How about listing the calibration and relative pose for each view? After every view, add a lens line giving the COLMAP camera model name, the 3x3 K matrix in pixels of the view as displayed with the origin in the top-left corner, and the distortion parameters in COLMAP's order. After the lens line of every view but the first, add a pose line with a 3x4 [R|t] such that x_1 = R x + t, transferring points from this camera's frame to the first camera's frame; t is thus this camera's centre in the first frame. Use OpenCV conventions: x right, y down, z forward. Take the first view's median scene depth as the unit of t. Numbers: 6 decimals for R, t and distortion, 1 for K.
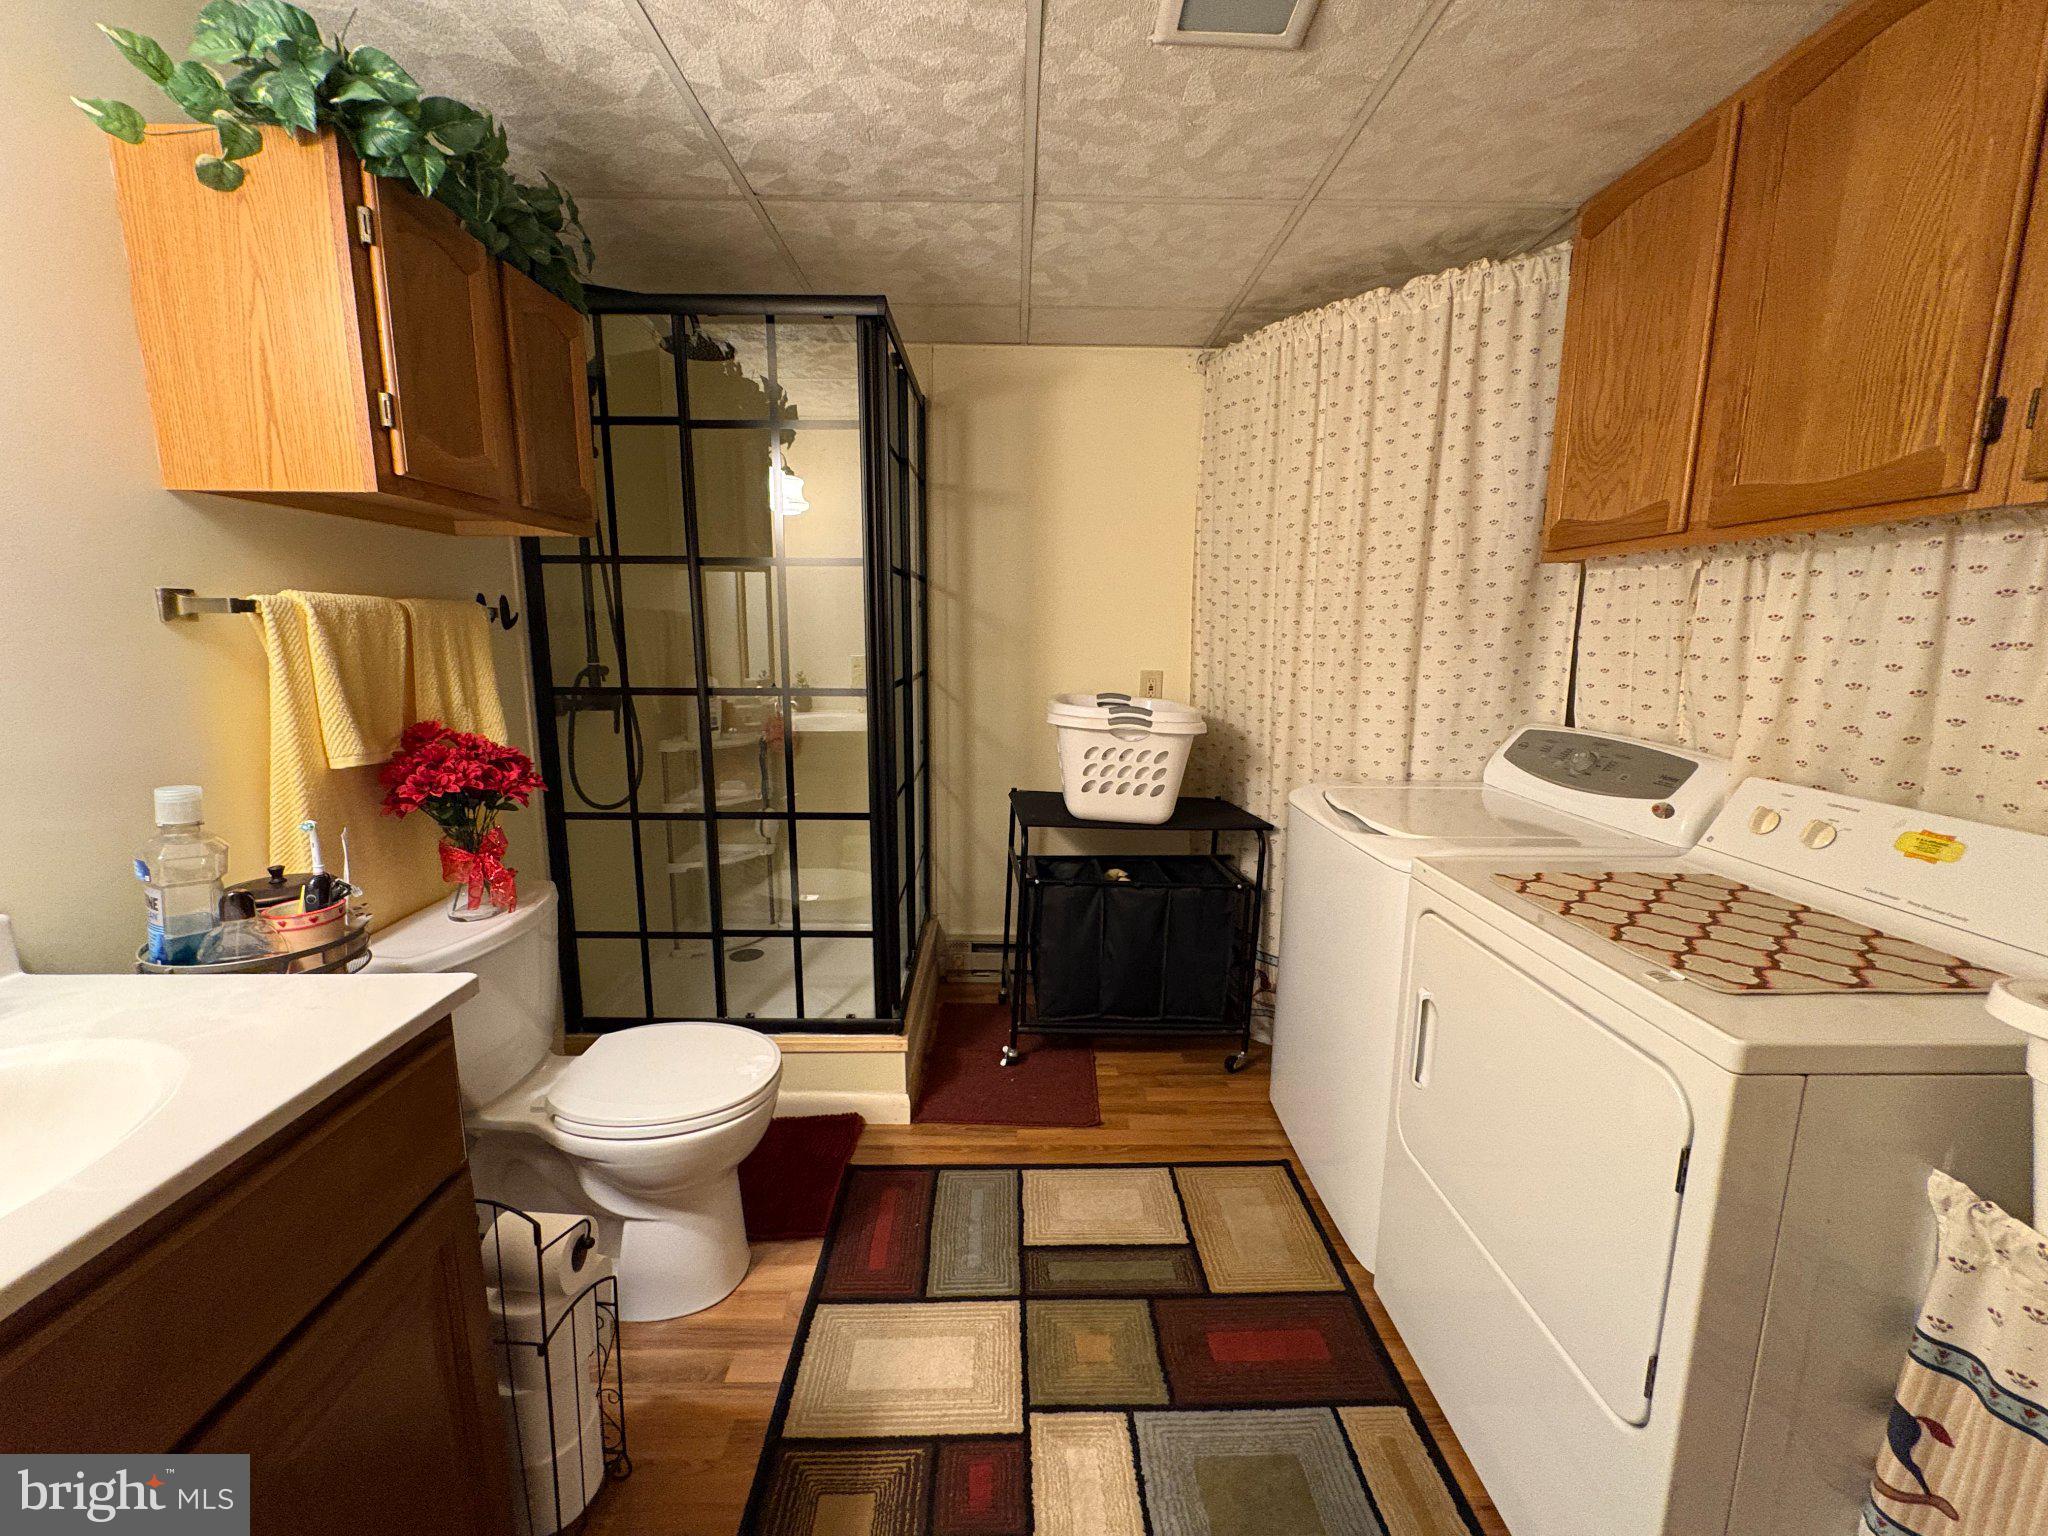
lens RADIAL K [[816.0, 0, 1025.6], [0, 816.0, 765.0], [0, 0, 1]] dist [0.000467, 0.000503]
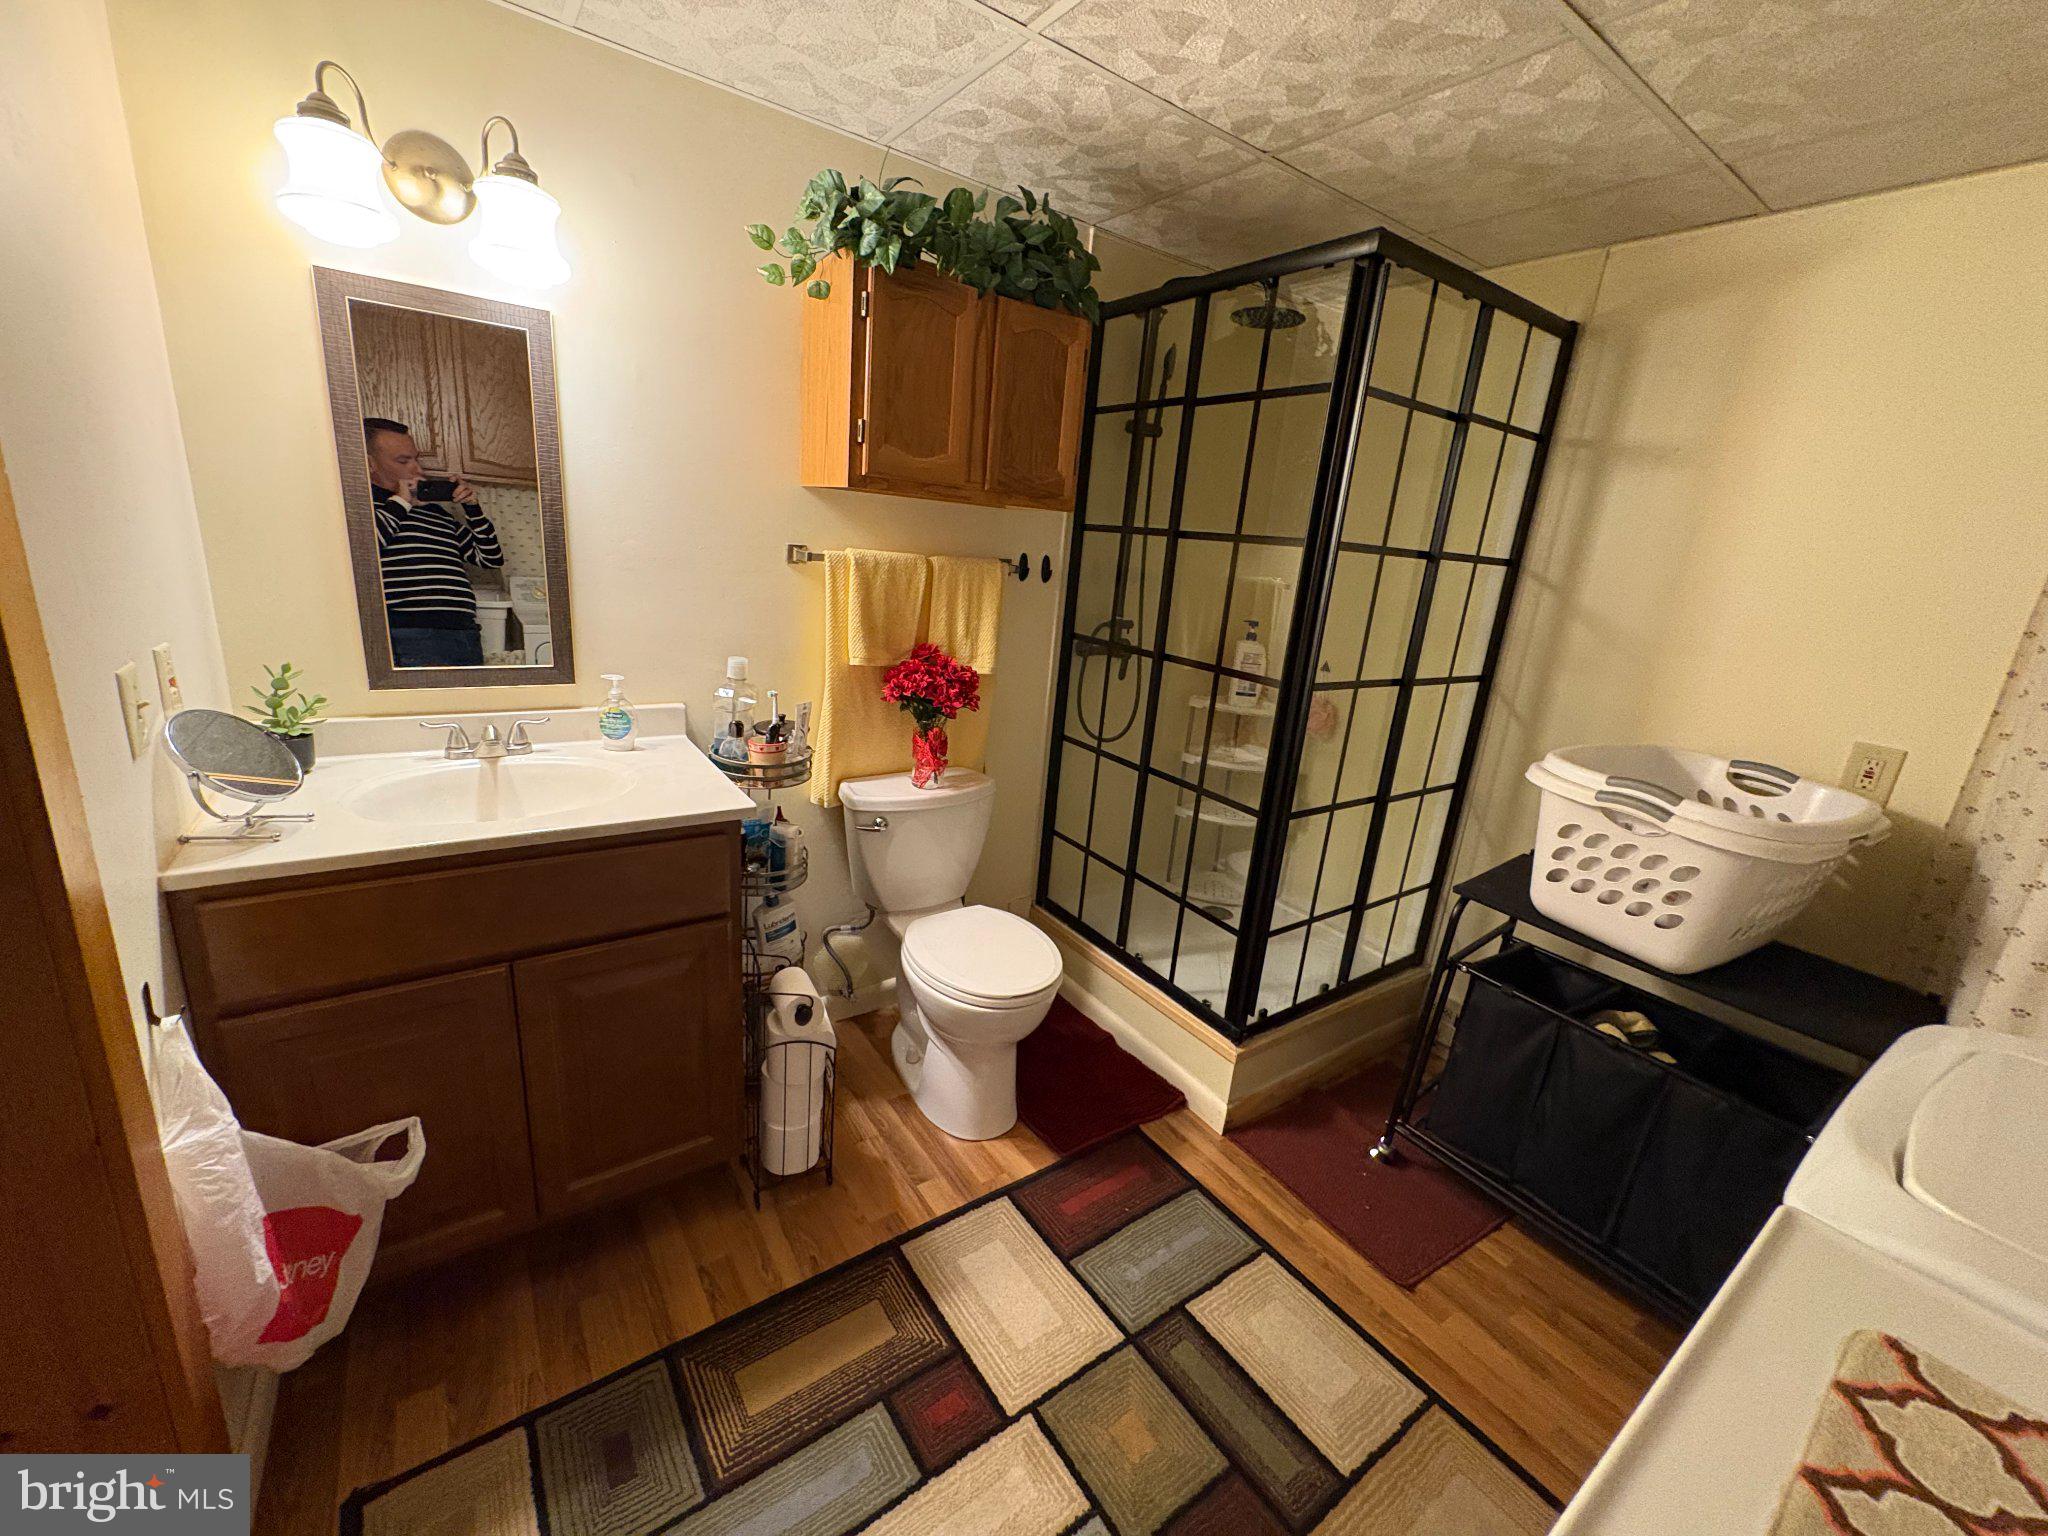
lens RADIAL K [[816.0, 0, 1025.6], [0, 816.0, 765.0], [0, 0, 1]] dist [0.000467, 0.000503]
pose [[0.559327, 0.265691, -0.785214, 0.488883], [-0.221255, 0.960728, 0.167474, -0.115713], [0.798874, 0.080059, 0.596147, 0.282915]]
